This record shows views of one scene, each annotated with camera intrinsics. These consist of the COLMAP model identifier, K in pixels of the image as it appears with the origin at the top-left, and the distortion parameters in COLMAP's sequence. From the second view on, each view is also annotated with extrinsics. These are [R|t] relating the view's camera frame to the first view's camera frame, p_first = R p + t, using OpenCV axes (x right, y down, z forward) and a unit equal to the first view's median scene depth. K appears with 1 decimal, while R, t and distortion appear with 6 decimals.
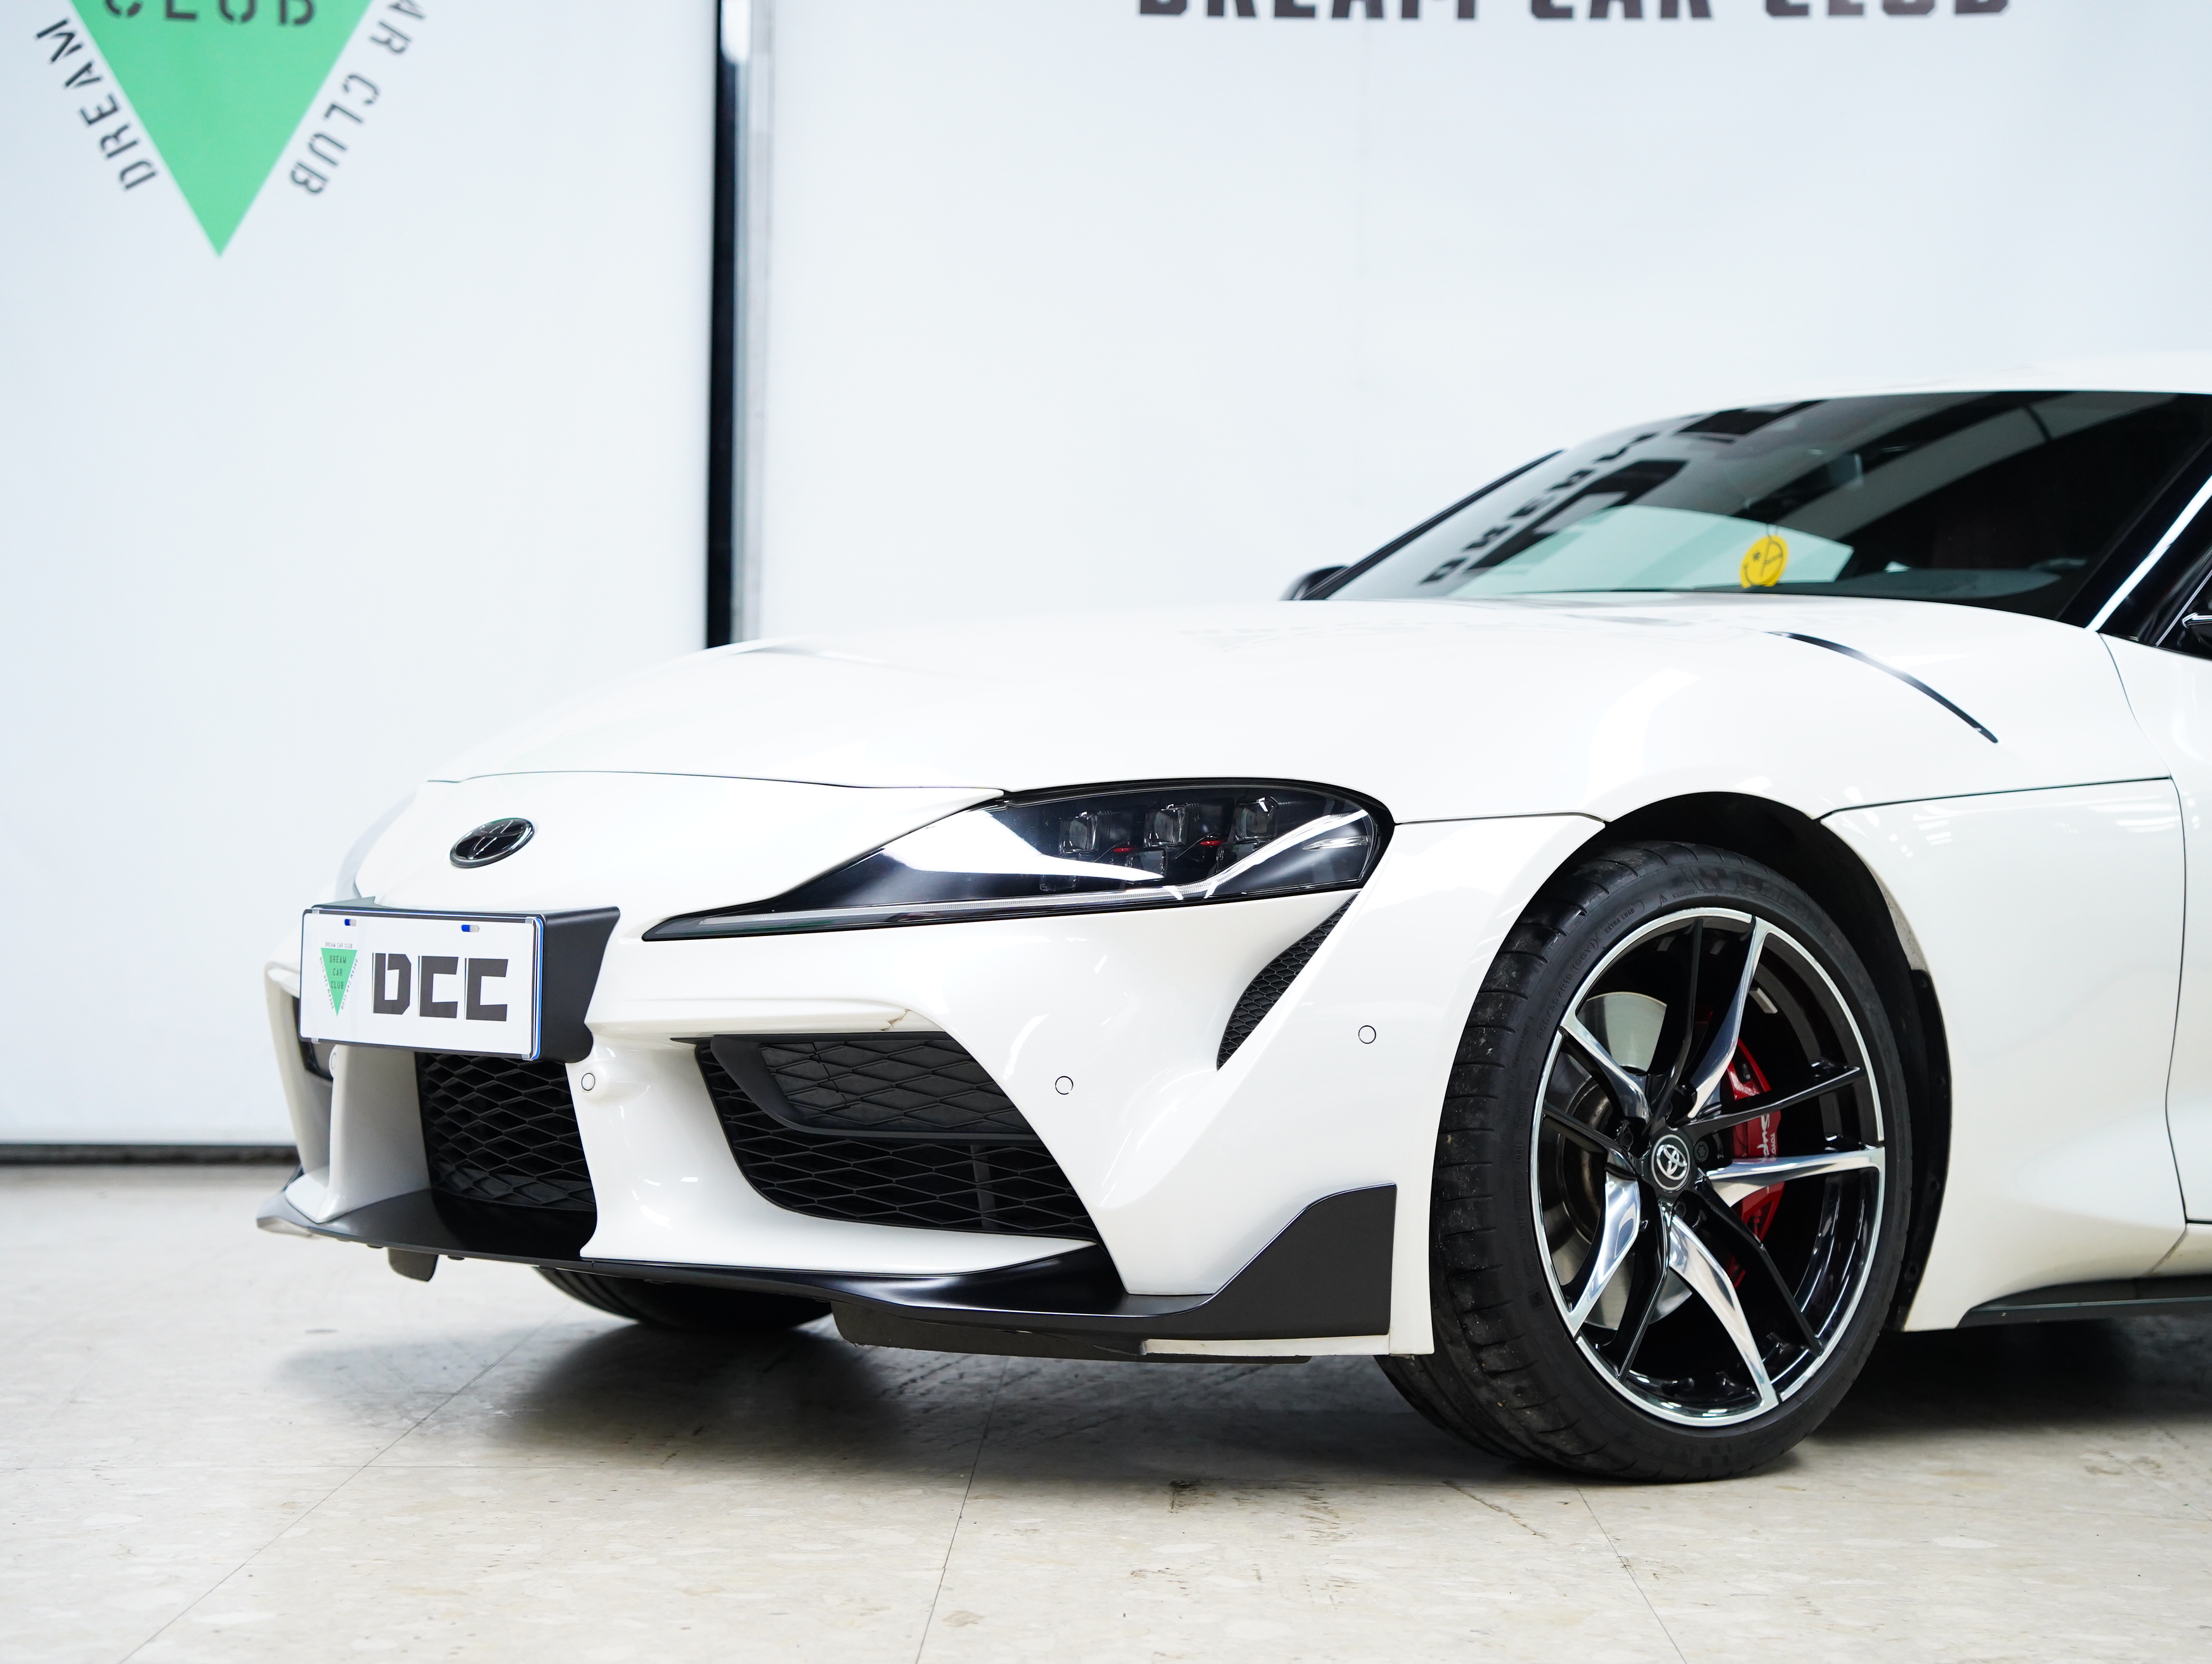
lens RADIAL K [[4840.4, 0, 1122.6], [0, 4840.4, 825.9], [0, 0, 1]] dist [0.484741, 0.000000]
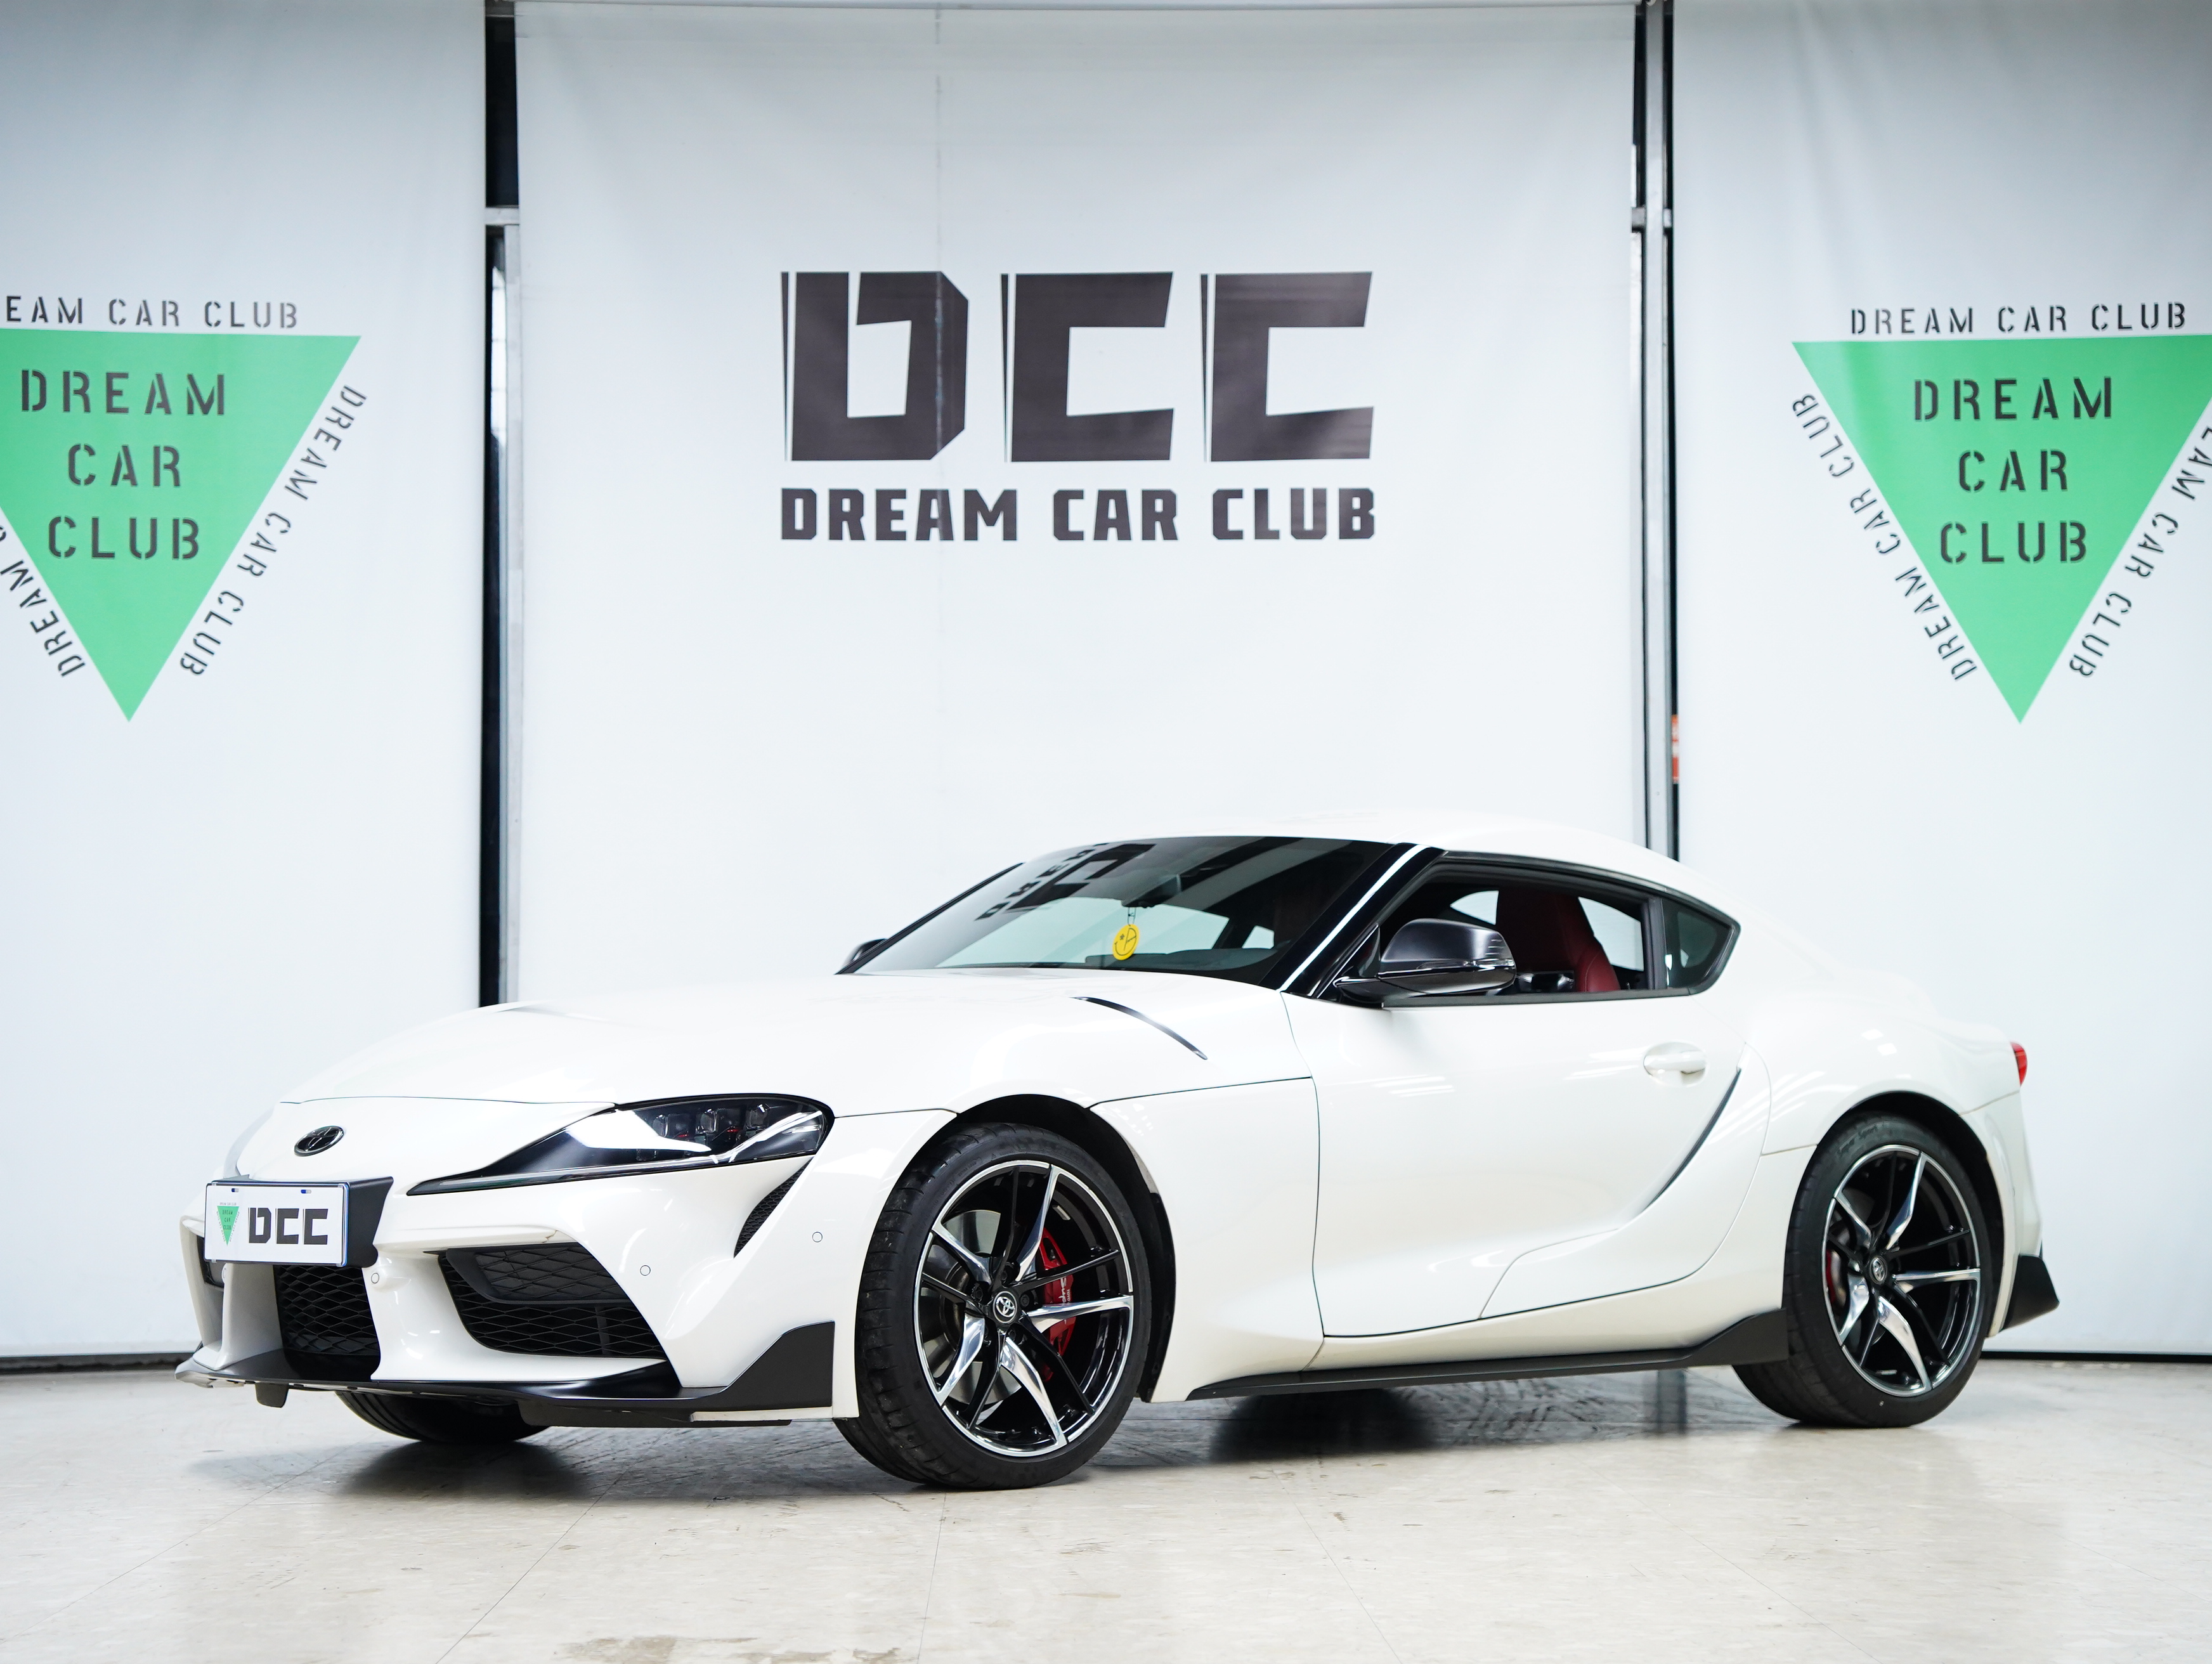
lens RADIAL K [[4748.6, 0, 1118.6], [0, 4748.6, 821.4], [0, 0, 1]] dist [0.467527, 0.000000]
pose [[0.999279, -0.018381, 0.033210, 0.097302], [0.020113, 0.998413, -0.052598, -0.013866], [-0.032190, 0.053228, 0.998063, -0.705348]]
